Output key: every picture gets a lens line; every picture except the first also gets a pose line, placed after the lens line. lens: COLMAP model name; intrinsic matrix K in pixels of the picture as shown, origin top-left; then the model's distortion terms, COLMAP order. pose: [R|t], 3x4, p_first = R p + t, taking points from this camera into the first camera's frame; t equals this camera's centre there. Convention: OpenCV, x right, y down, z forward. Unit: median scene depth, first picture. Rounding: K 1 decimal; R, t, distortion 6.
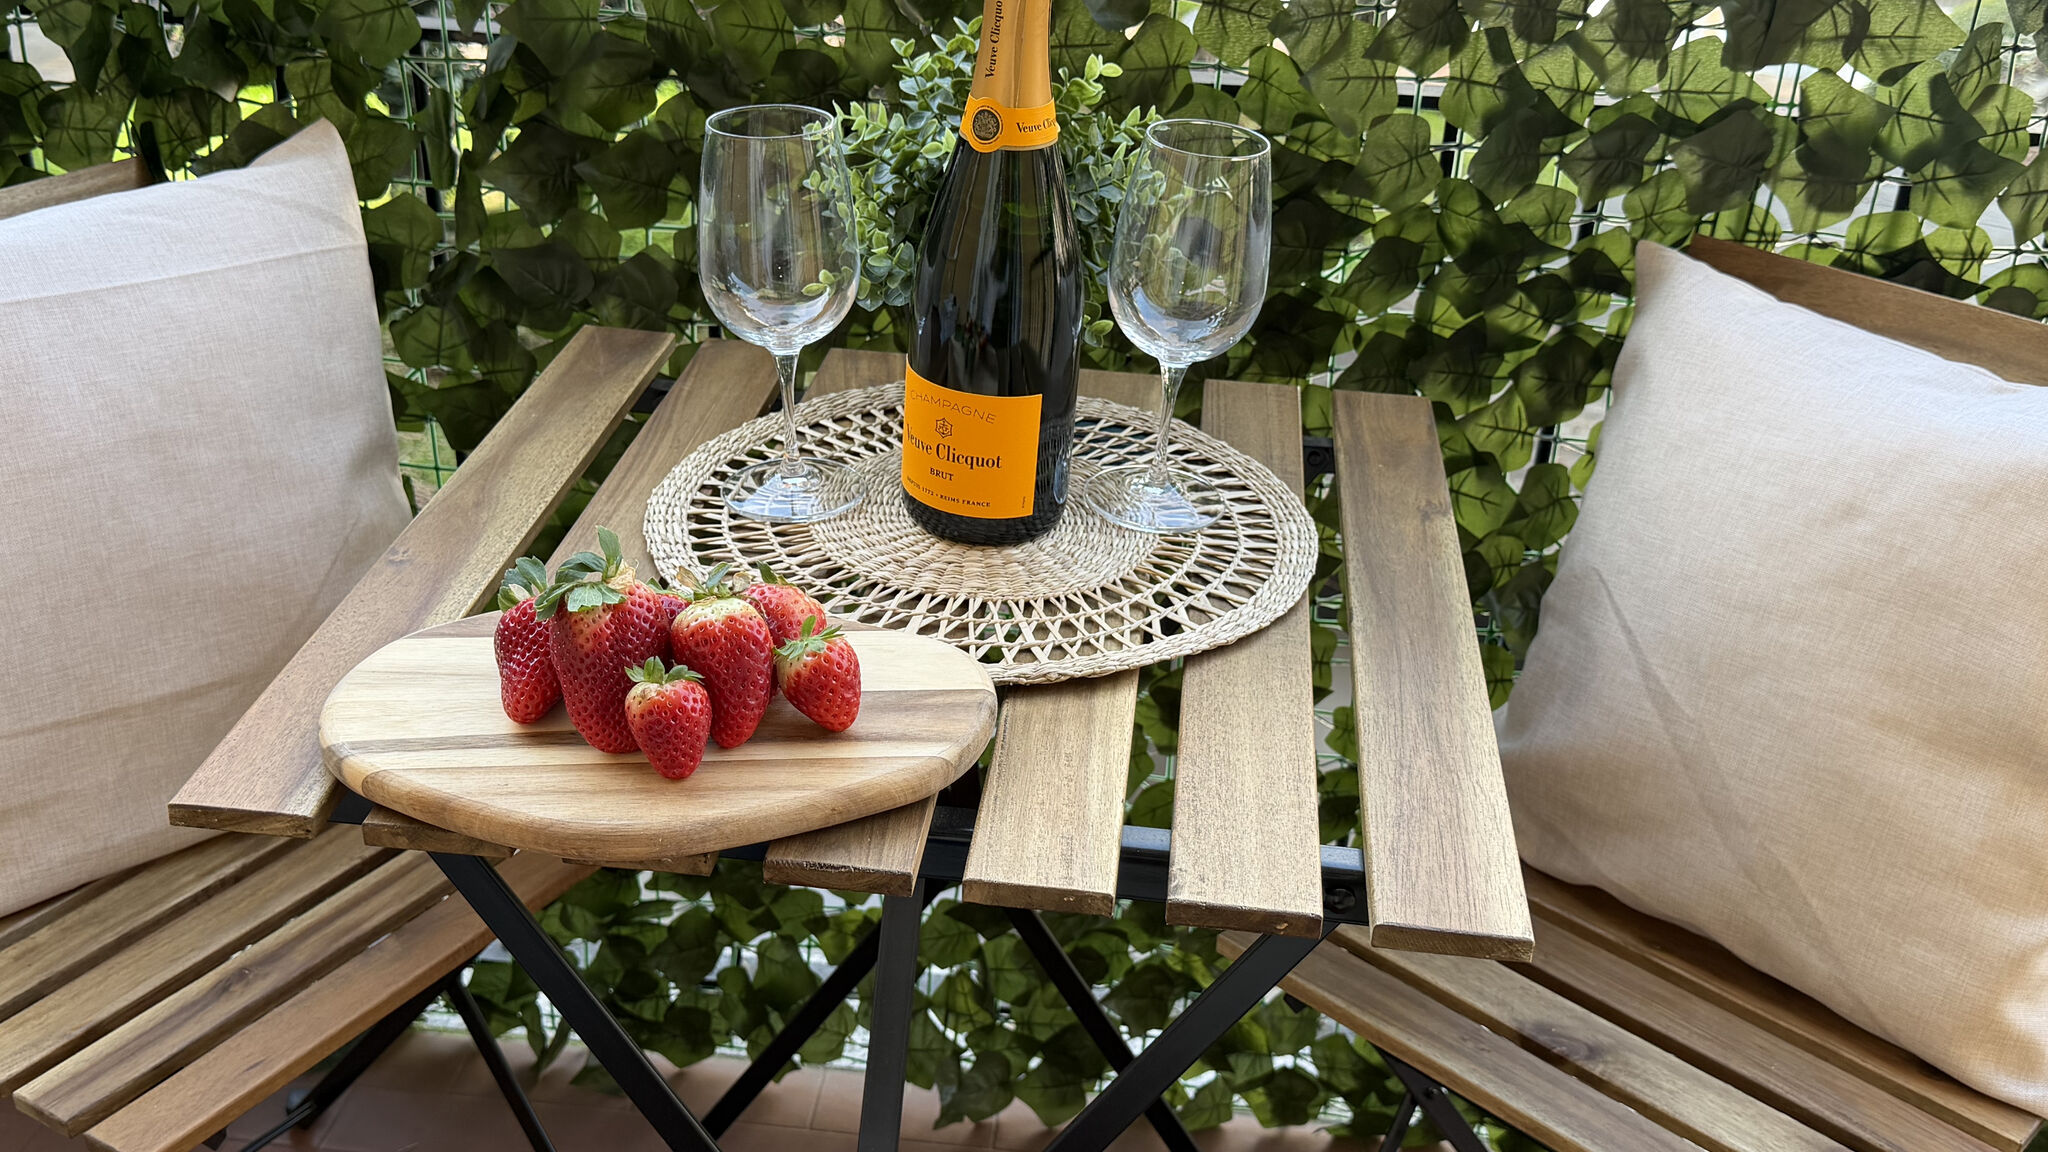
lens RADIAL K [[2061.5, 0, 997.7], [0, 2061.5, 574.3], [0, 0, 1]] dist [0.150893, -0.311961]
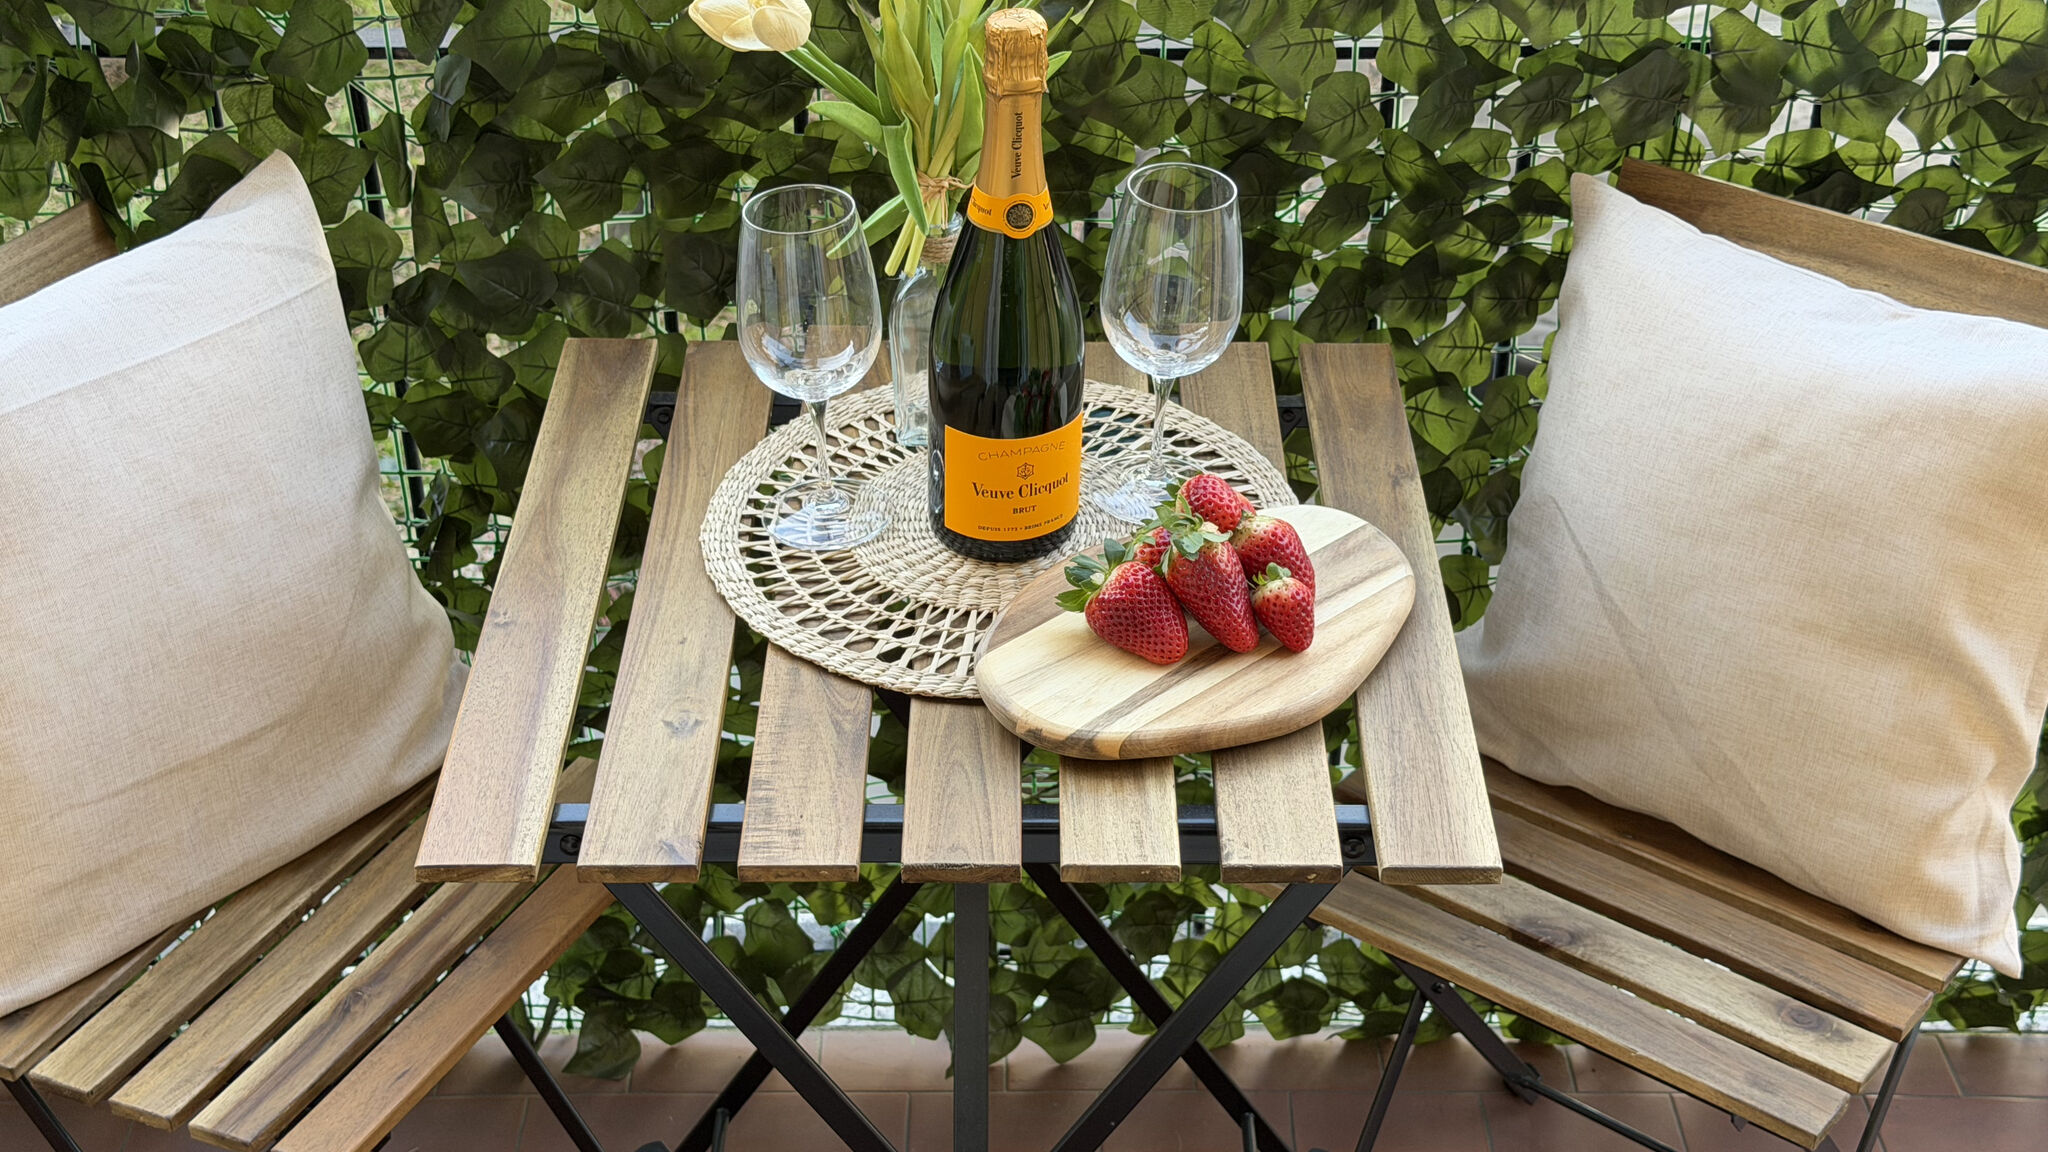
lens RADIAL K [[2972.5, 0, 1024.0], [0, 2972.5, 576.0], [0, 0, 1]] dist [0.020051, 1.147872]
pose [[0.992921, -0.094263, 0.072271, -0.096399], [0.087409, 0.991844, 0.092767, -0.124690], [-0.080426, -0.085793, 0.993062, -0.495496]]
